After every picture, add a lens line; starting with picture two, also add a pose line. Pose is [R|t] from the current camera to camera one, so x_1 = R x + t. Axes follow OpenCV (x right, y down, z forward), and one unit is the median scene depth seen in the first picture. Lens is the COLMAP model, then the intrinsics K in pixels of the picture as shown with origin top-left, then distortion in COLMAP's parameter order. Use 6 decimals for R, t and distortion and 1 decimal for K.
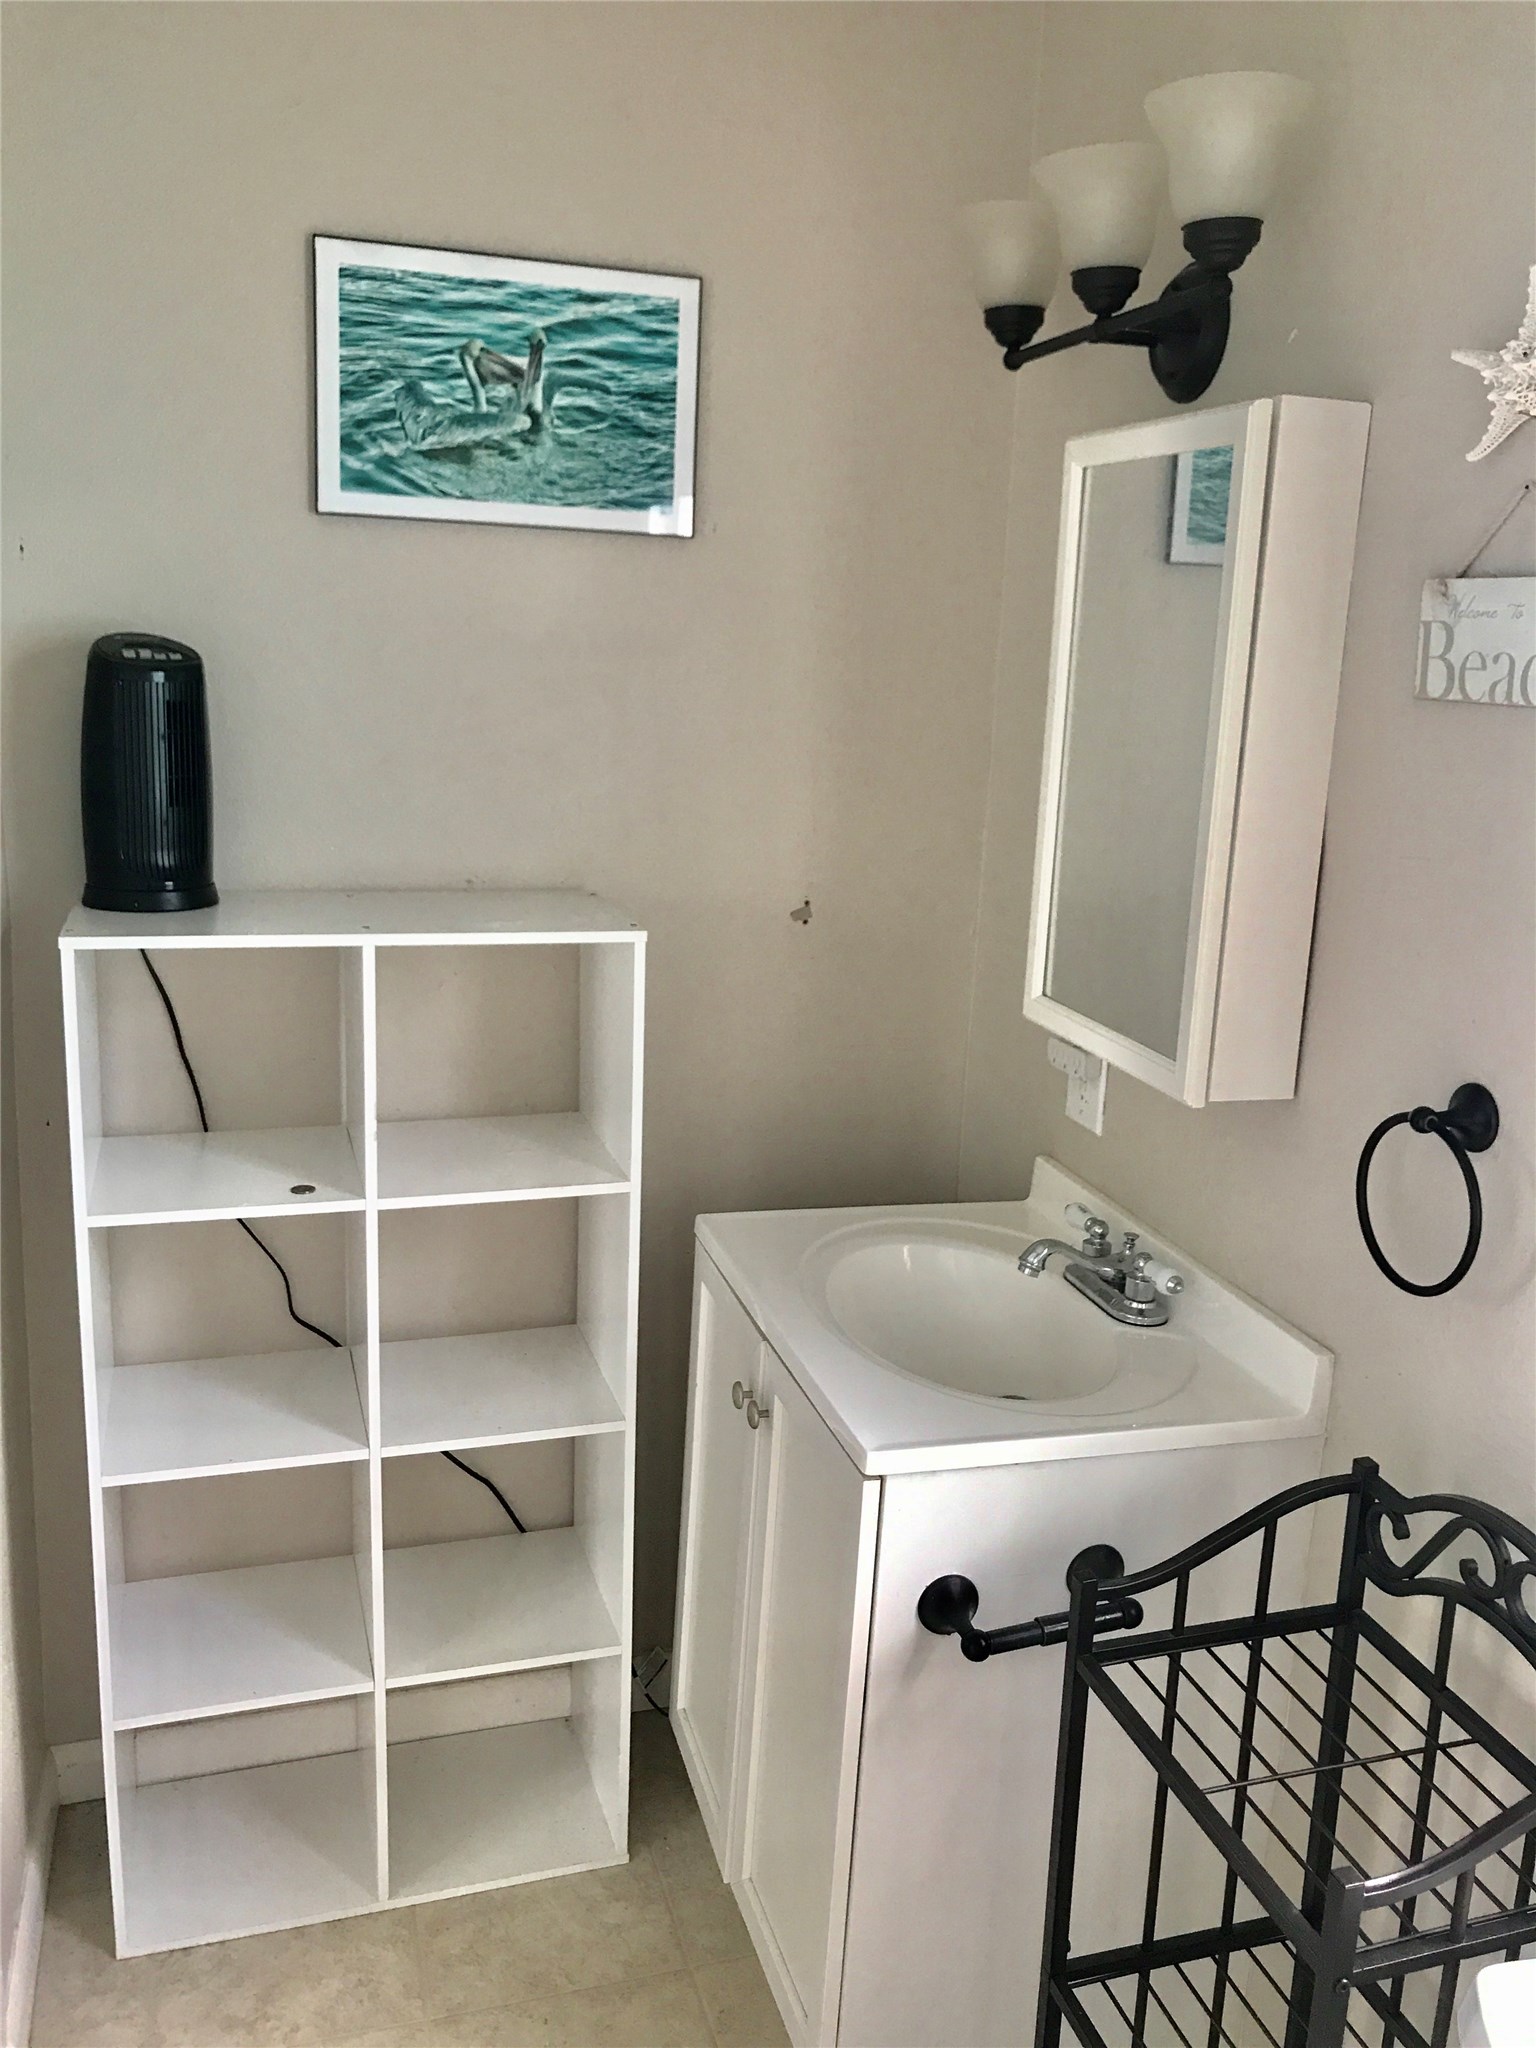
lens RADIAL K [[1763.2, 0, 768.0], [0, 1763.2, 1024.0], [0, 0, 1]] dist [0.015048, 0.010028]
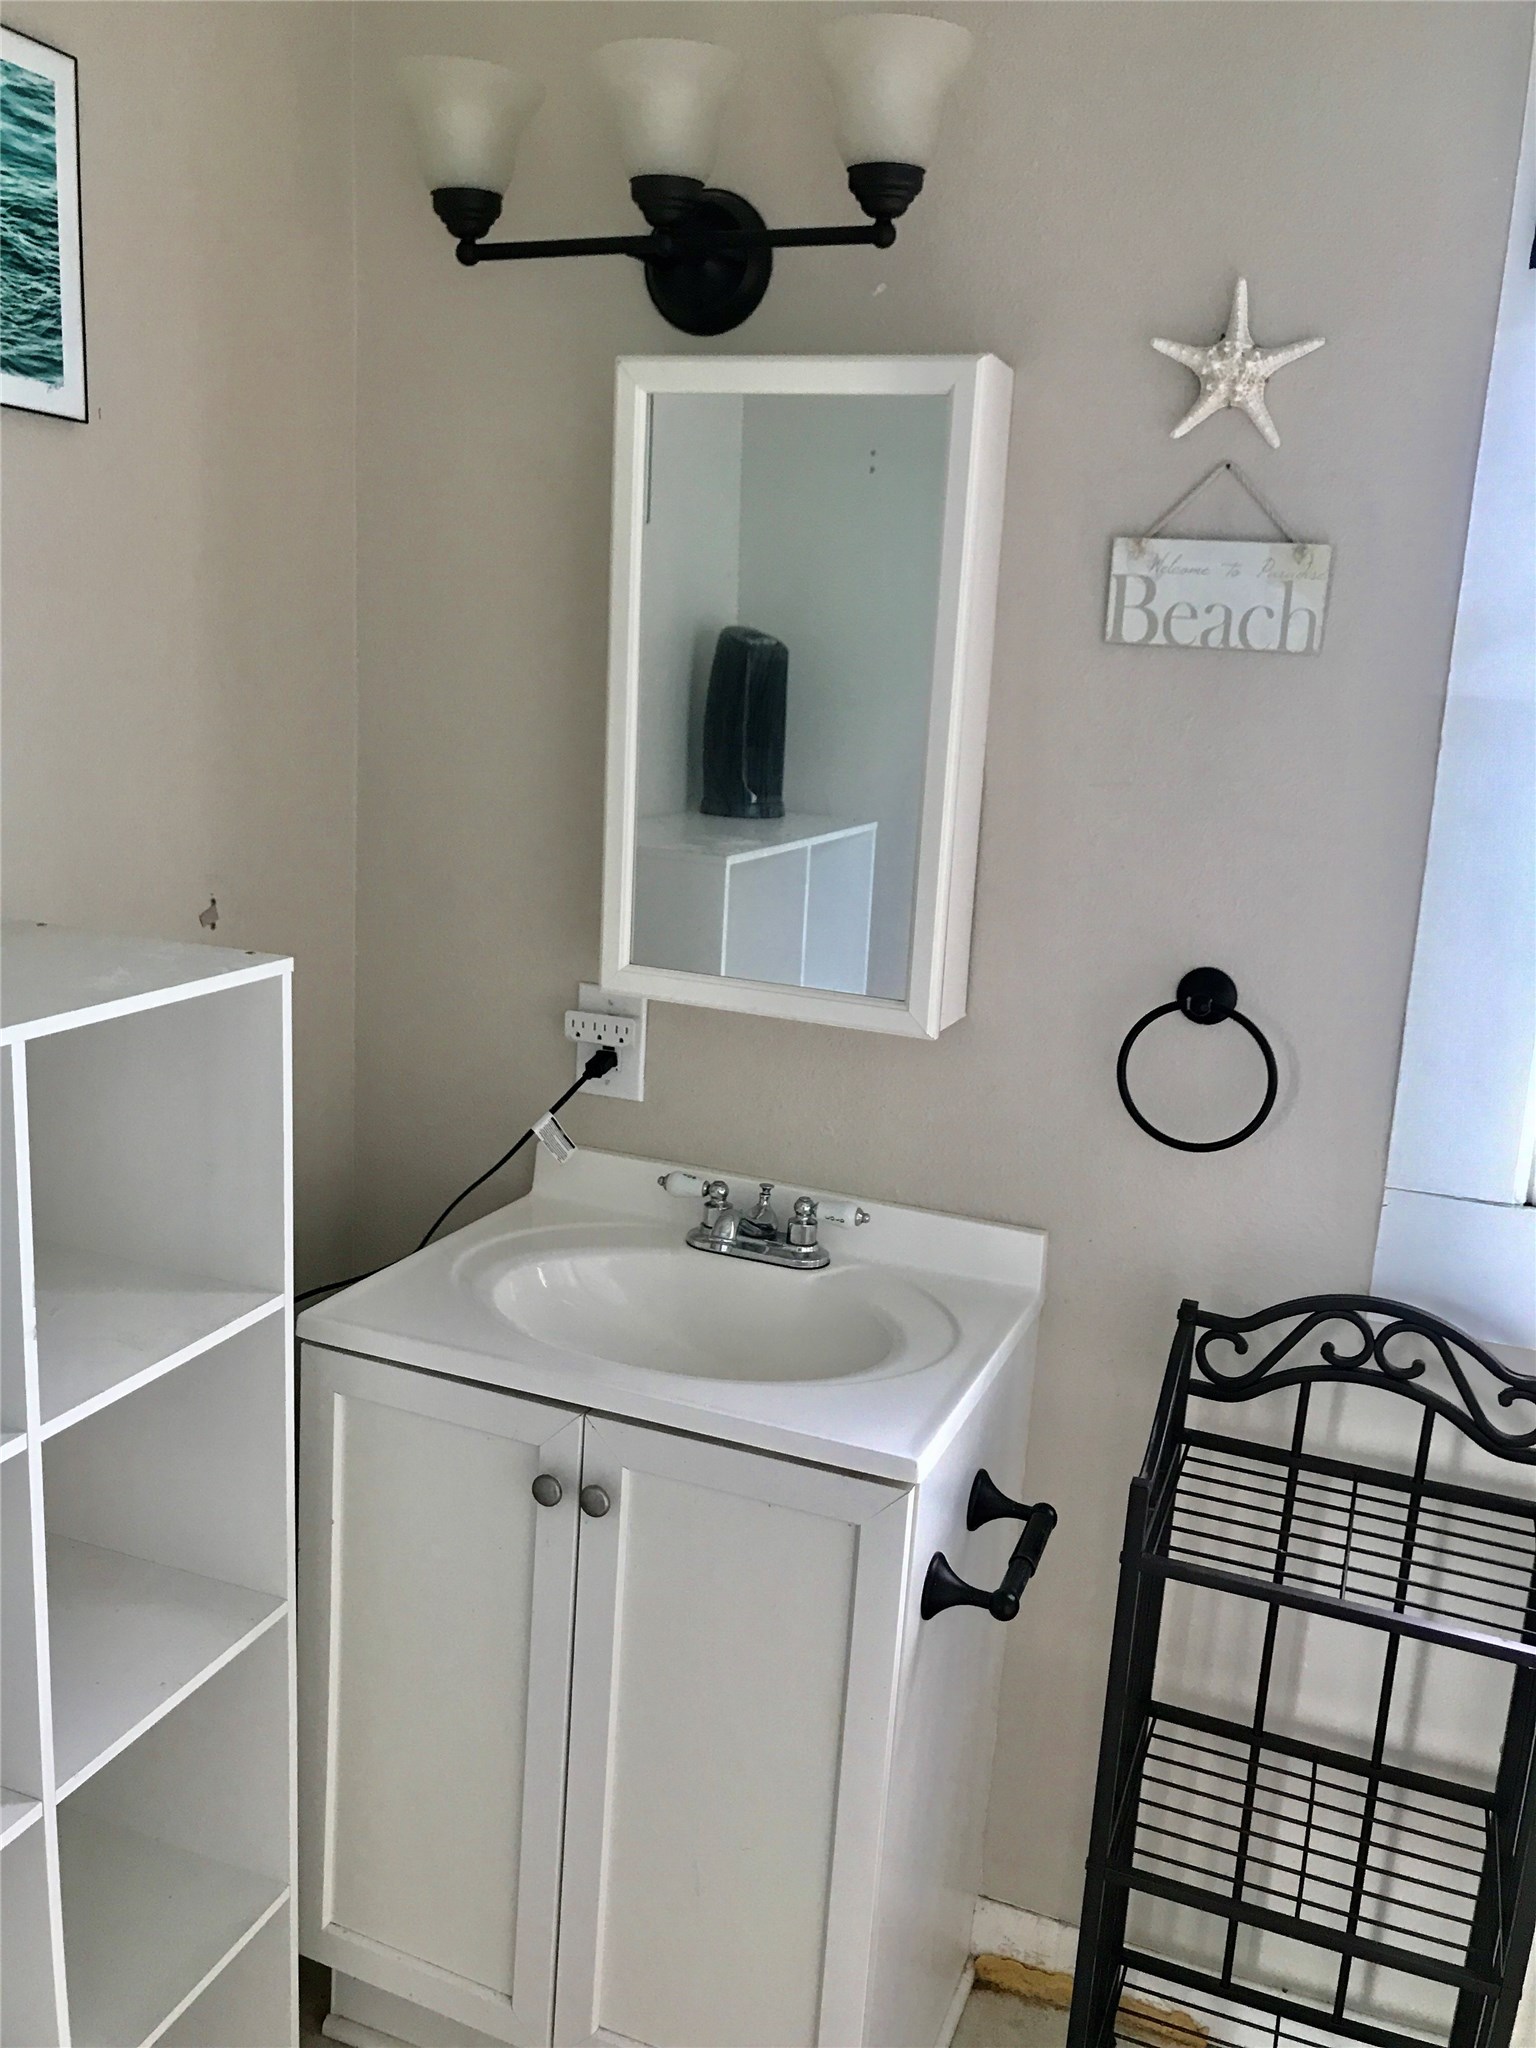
lens RADIAL K [[1678.4, 0, 768.0], [0, 1678.4, 1024.0], [0, 0, 1]] dist [-0.000316, -0.000127]
pose [[0.608938, -0.179601, 0.772618, -0.501431], [0.145636, 0.982786, 0.113673, -0.076392], [-0.779734, 0.043301, 0.624612, 0.396080]]
